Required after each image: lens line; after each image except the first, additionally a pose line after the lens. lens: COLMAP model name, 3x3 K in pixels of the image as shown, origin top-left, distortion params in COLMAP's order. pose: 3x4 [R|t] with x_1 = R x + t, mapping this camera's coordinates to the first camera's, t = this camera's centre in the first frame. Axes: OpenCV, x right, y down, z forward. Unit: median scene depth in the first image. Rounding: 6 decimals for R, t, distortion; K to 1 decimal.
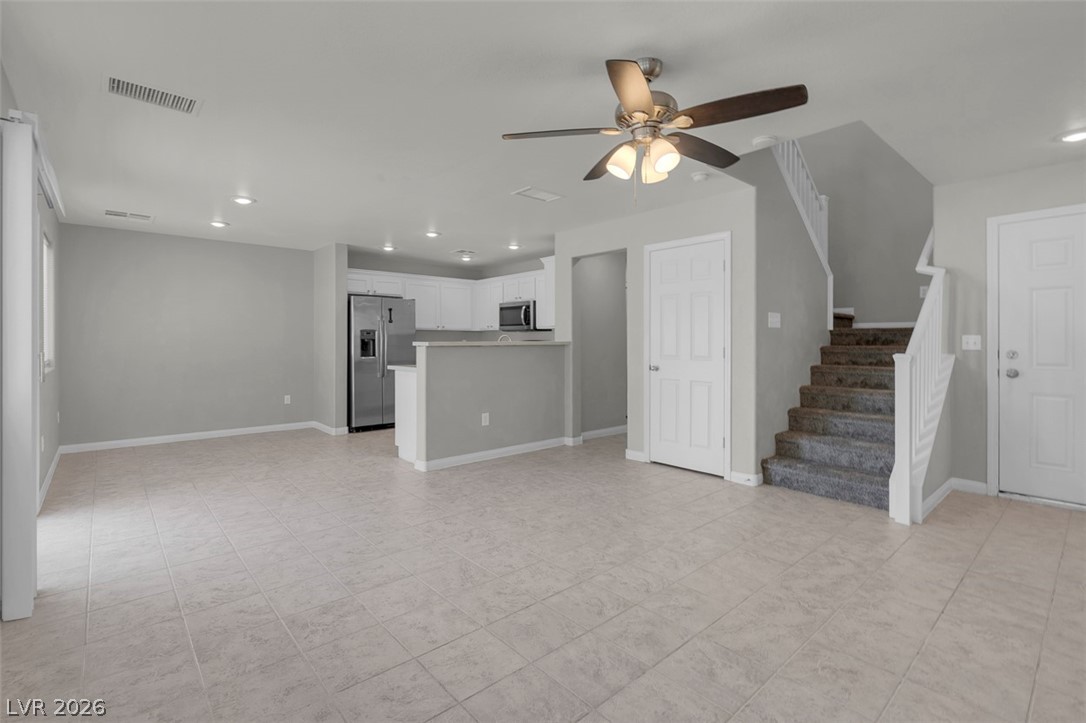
lens RADIAL K [[510.3, 0, 546.8], [0, 510.3, 344.3], [0, 0, 1]] dist [0.000587, 0.000359]
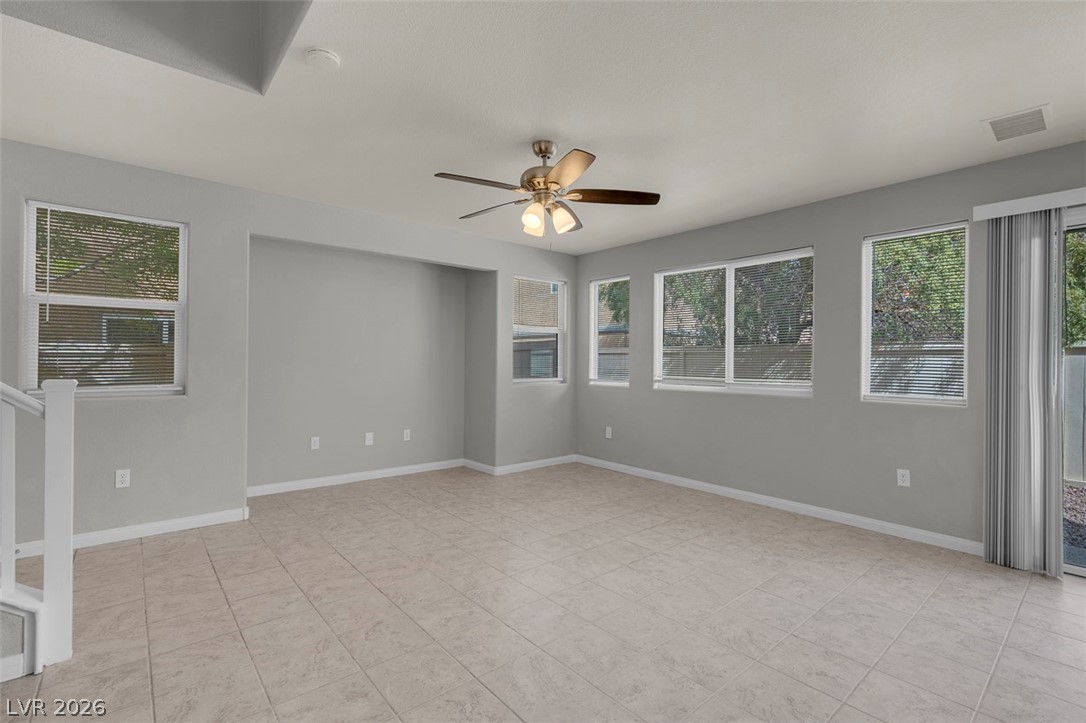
lens RADIAL K [[492.8, 0, 543.0], [0, 492.8, 361.5], [0, 0, 1]] dist [0.020040, -0.000147]
pose [[-0.999690, -0.010845, 0.022426, 0.154196], [-0.010737, 0.999930, 0.004962, -0.012655], [-0.022478, 0.004720, -0.999736, 2.026601]]
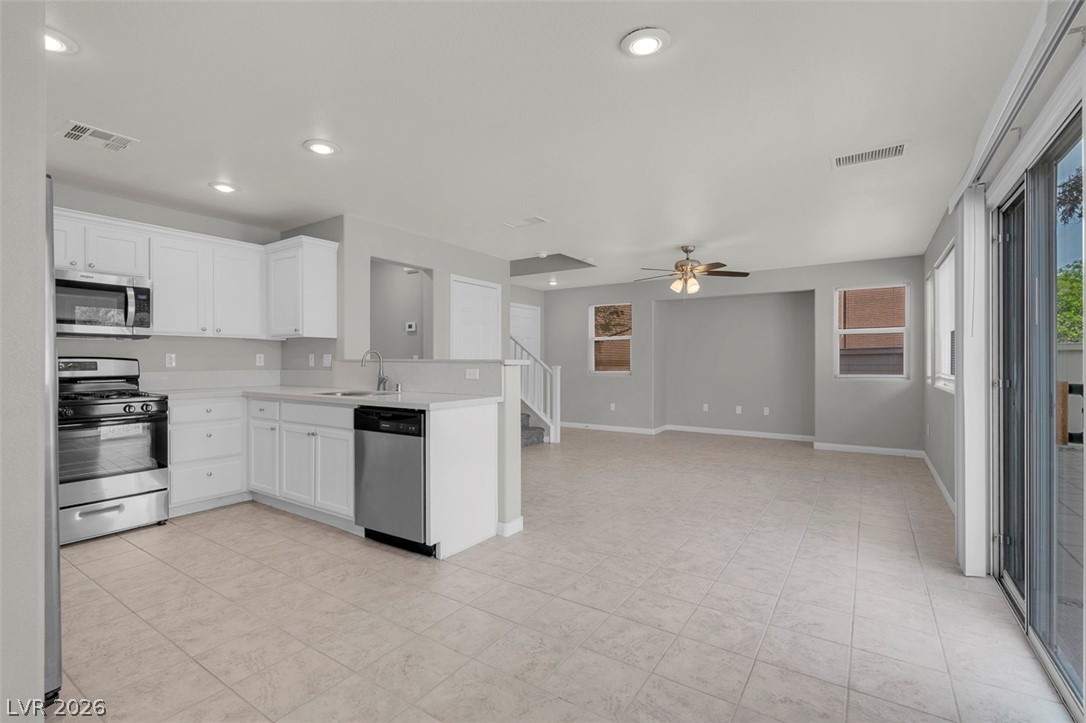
lens RADIAL K [[492.8, 0, 543.0], [0, 492.8, 361.5], [0, 0, 1]] dist [0.020040, -0.000147]
pose [[-0.266124, -0.007151, 0.963912, -1.713852], [0.004666, 0.999951, 0.008706, -0.021110], [-0.963928, 0.006815, -0.266077, 2.071771]]
